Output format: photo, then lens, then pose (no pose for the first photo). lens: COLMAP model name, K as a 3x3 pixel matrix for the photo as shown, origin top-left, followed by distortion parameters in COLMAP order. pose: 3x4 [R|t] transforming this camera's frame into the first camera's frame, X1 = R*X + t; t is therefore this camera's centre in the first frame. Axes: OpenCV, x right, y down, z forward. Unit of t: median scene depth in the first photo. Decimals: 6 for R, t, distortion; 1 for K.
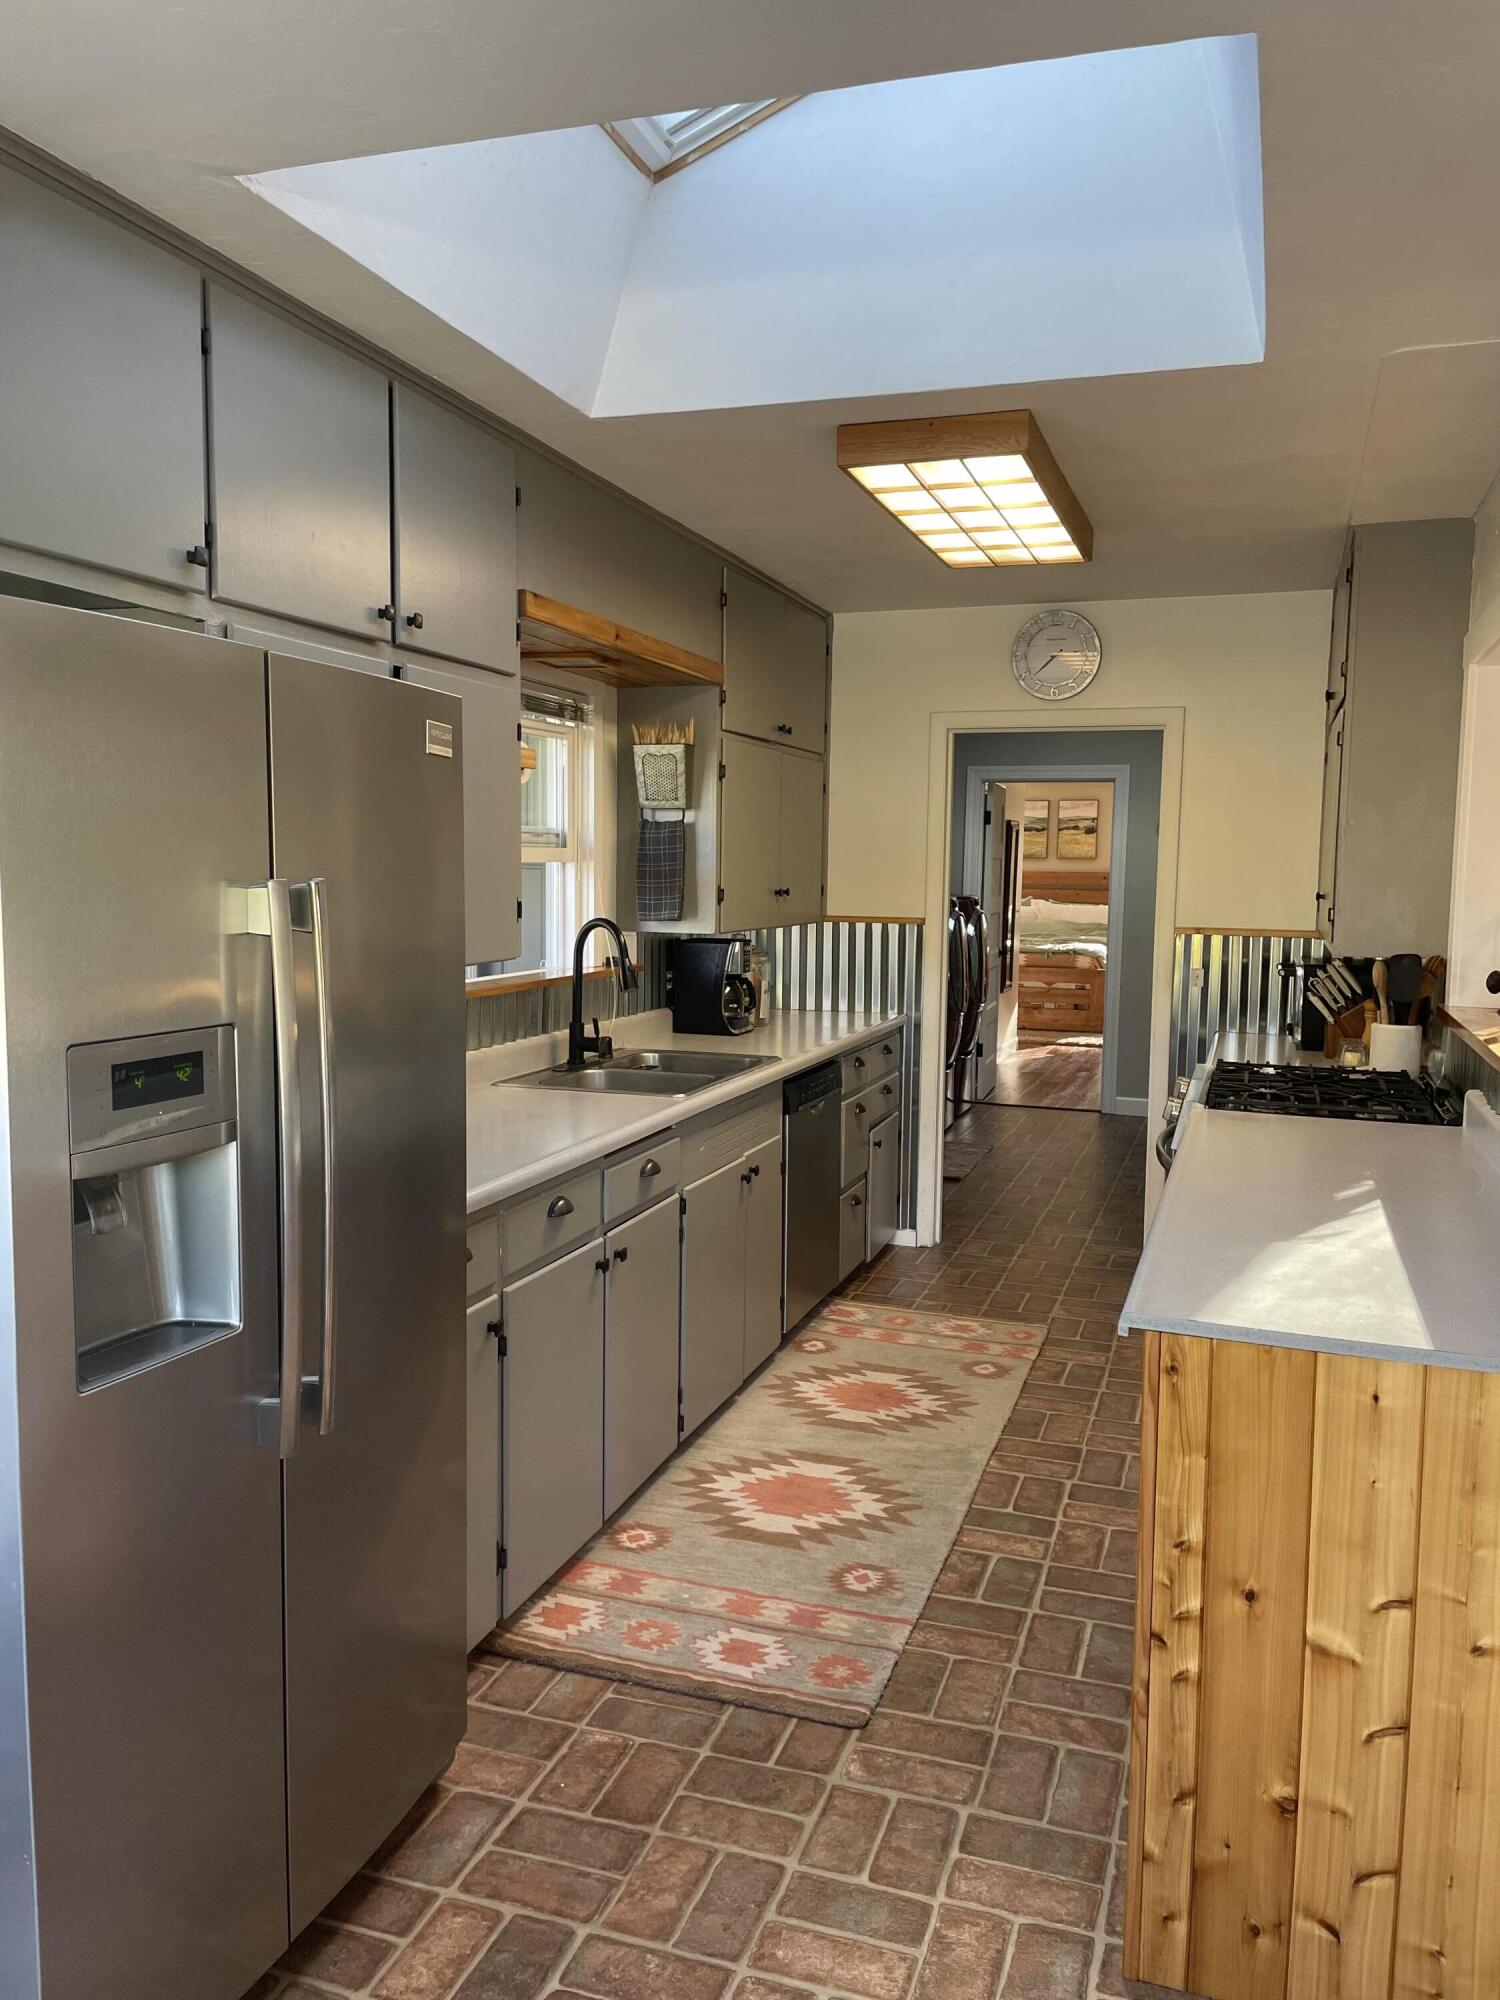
lens RADIAL K [[1513.6, 0, 747.6], [0, 1513.6, 1006.3], [0, 0, 1]] dist [0.033117, -0.014201]
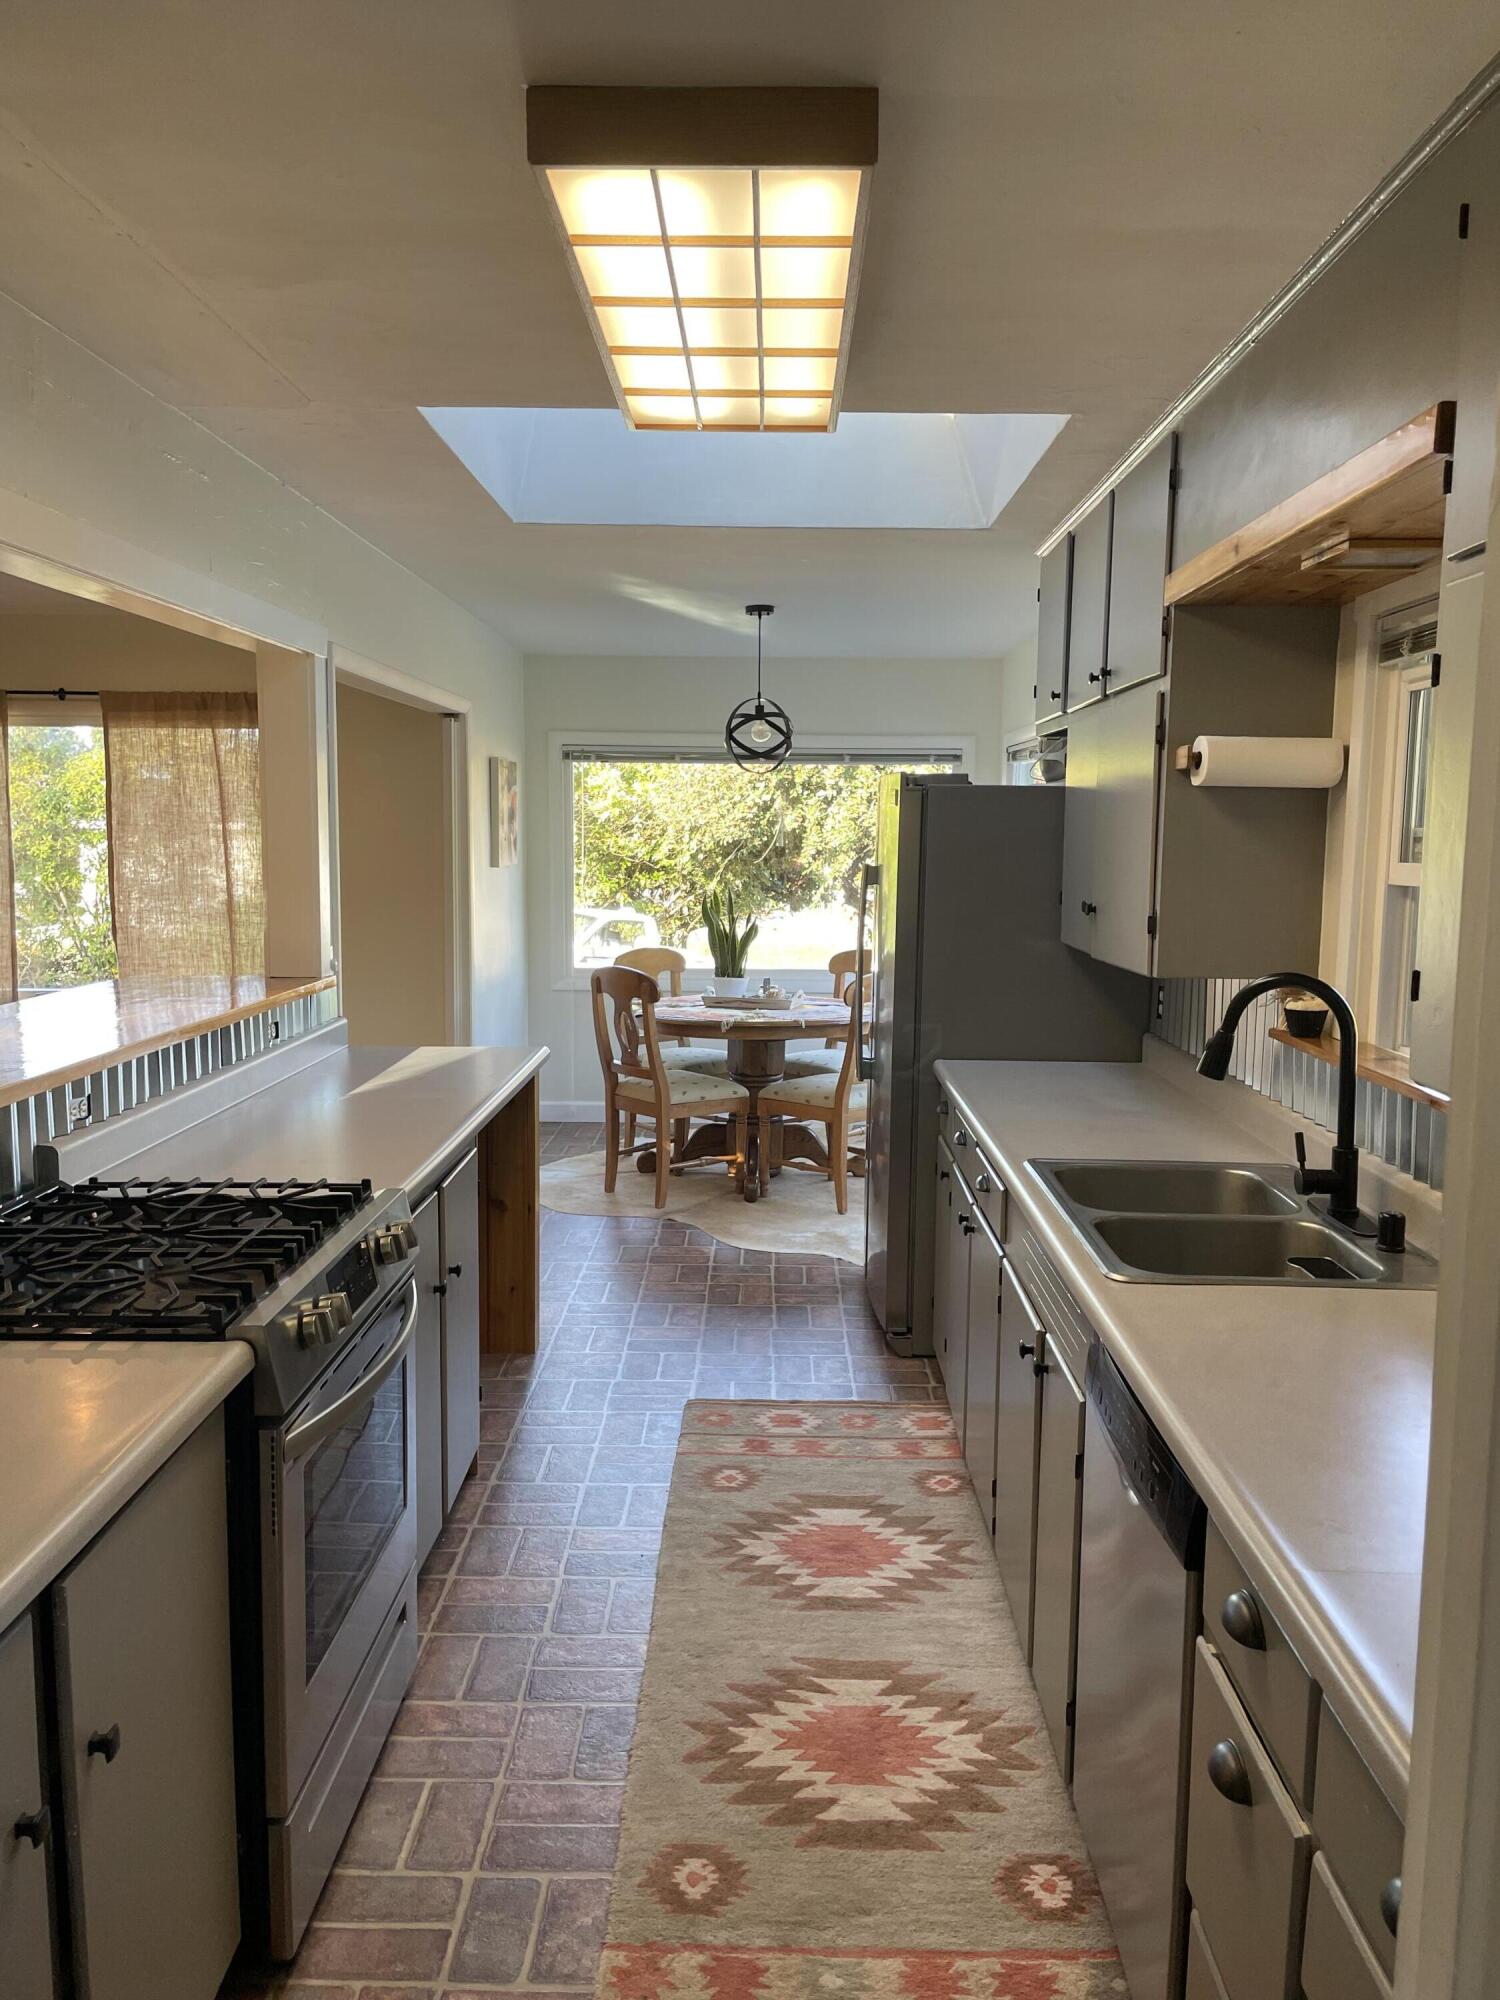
lens RADIAL K [[1513.6, 0, 743.5], [0, 1513.6, 1004.6], [0, 0, 1]] dist [0.033117, -0.014201]
pose [[-0.952598, 0.009957, -0.304070, 0.447100], [-0.055307, 0.977143, 0.205264, -0.231545], [0.299163, 0.212352, -0.930273, 2.160910]]
